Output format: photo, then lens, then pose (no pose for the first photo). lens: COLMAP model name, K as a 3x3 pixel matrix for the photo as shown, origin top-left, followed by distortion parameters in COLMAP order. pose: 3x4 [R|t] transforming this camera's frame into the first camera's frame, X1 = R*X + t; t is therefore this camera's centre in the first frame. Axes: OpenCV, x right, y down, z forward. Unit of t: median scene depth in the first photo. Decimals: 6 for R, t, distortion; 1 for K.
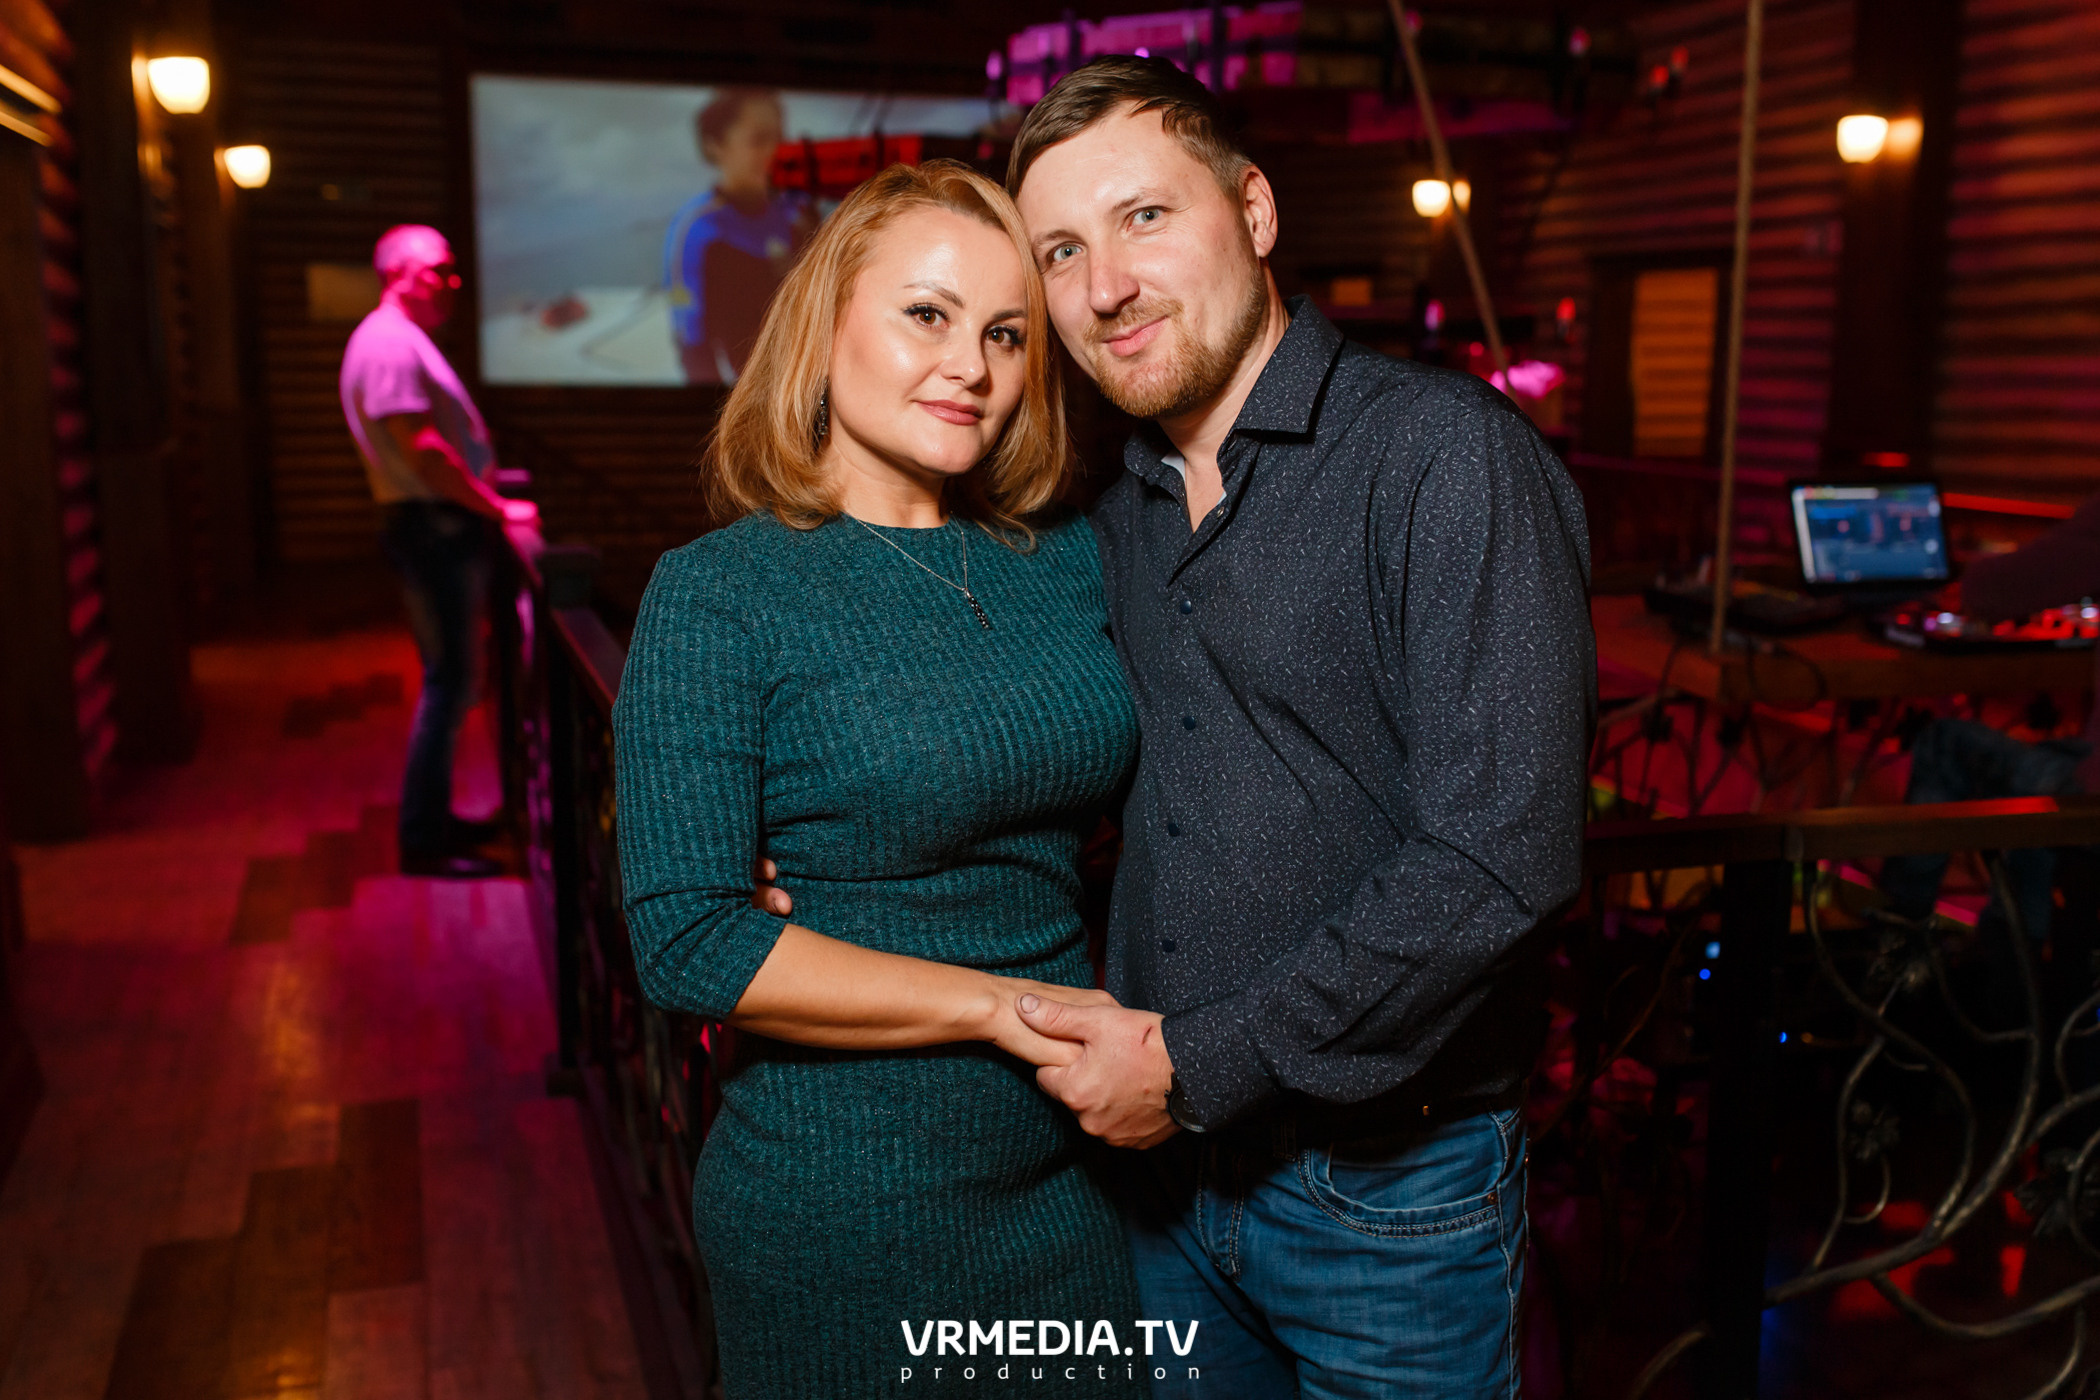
lens RADIAL K [[2040.9, 0, 1050.0], [0, 2040.9, 700.0], [0, 0, 1]] dist [-0.005903, -0.004428]
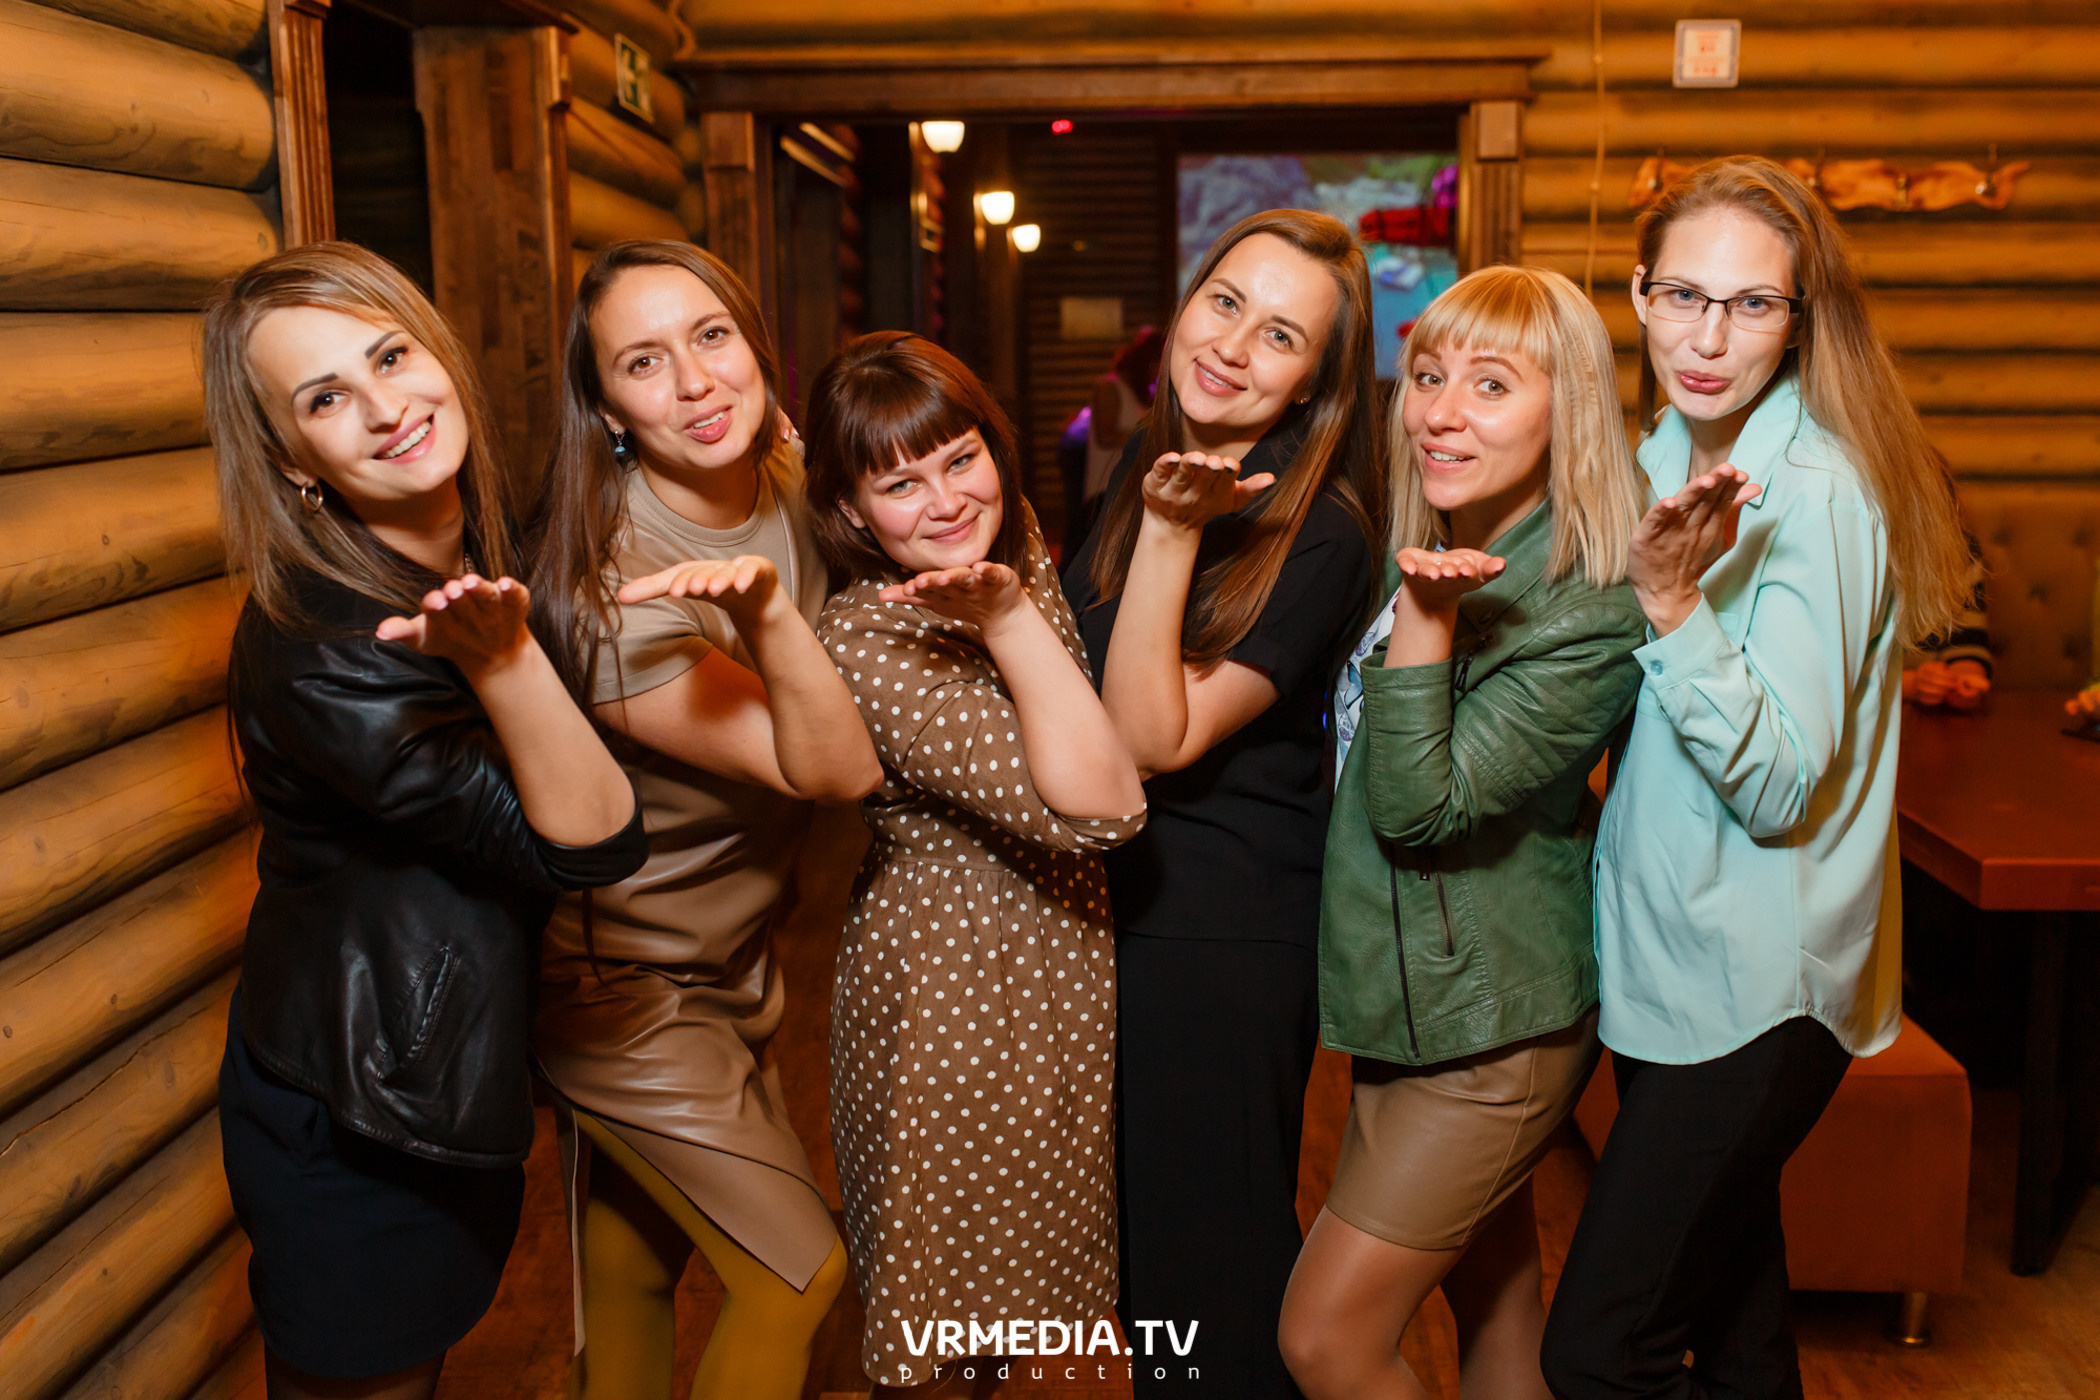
lens RADIAL K [[2040.9, 0, 1050.0], [0, 2040.9, 700.0], [0, 0, 1]] dist [-0.005903, -0.004428]
pose [[0.939725, 0.037309, -0.339890, 0.289157], [-0.039672, 0.999213, -0.000003, 0.155305], [0.339622, 0.013487, 0.940465, -0.794993]]
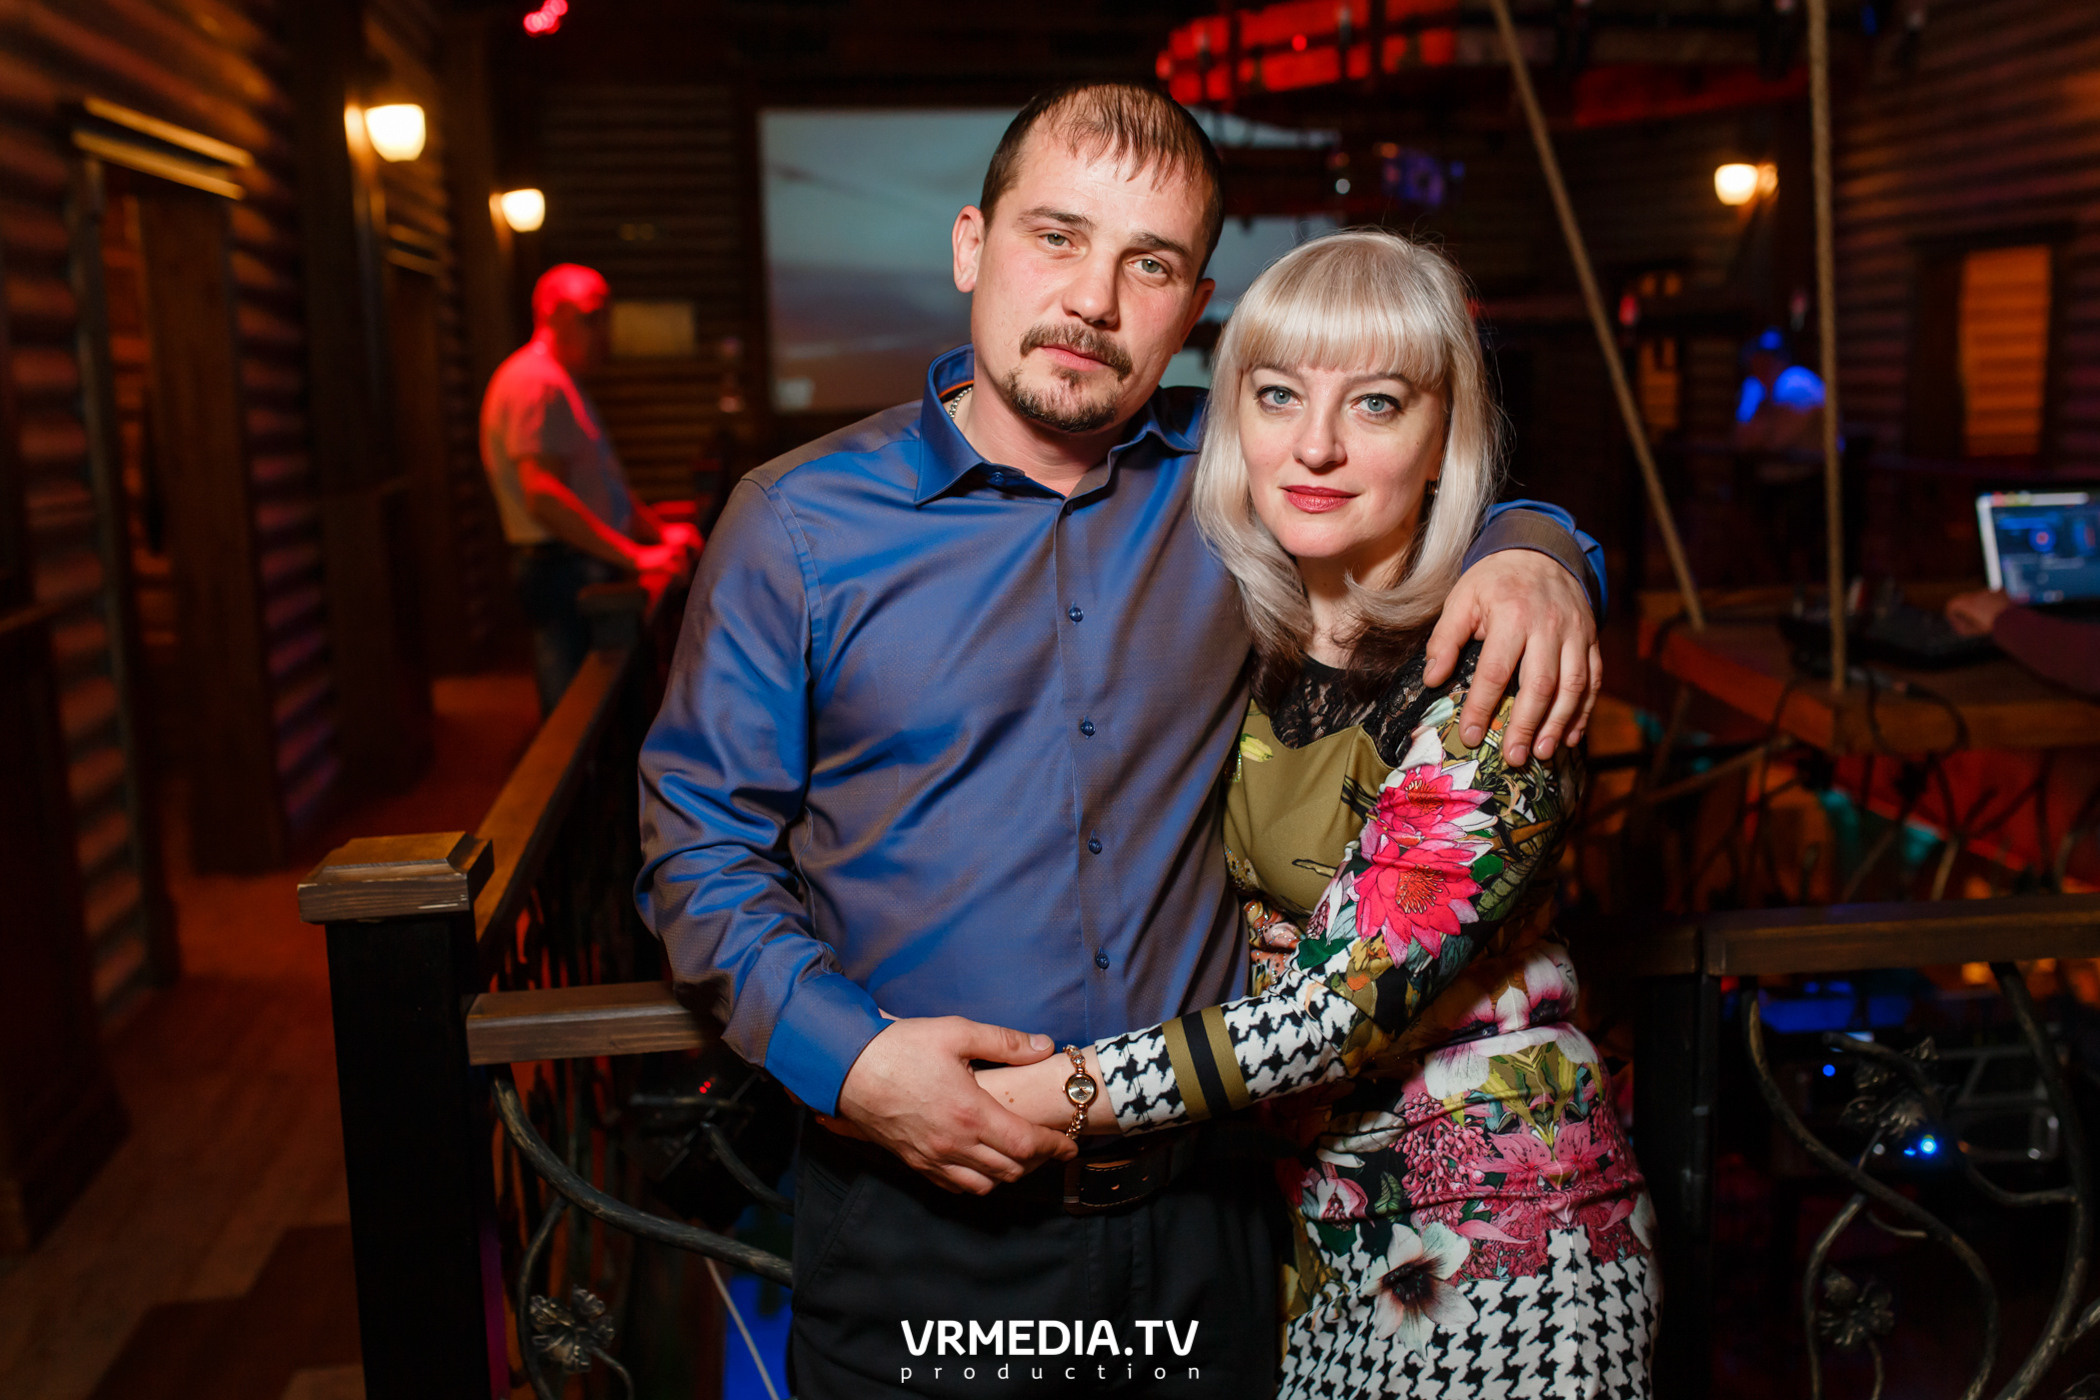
lens RADIAL K [[2040.9, 0, 1050.0], [0, 2040.9, 700.0], [0, 0, 1]] dist [-0.005903, -0.004428]
pose [[0.983383, -0.005112, -0.181472, 0.105866], [0.003622, 0.999957, -0.008539, -0.009231], [0.181508, 0.007740, 0.983359, 0.070609]]
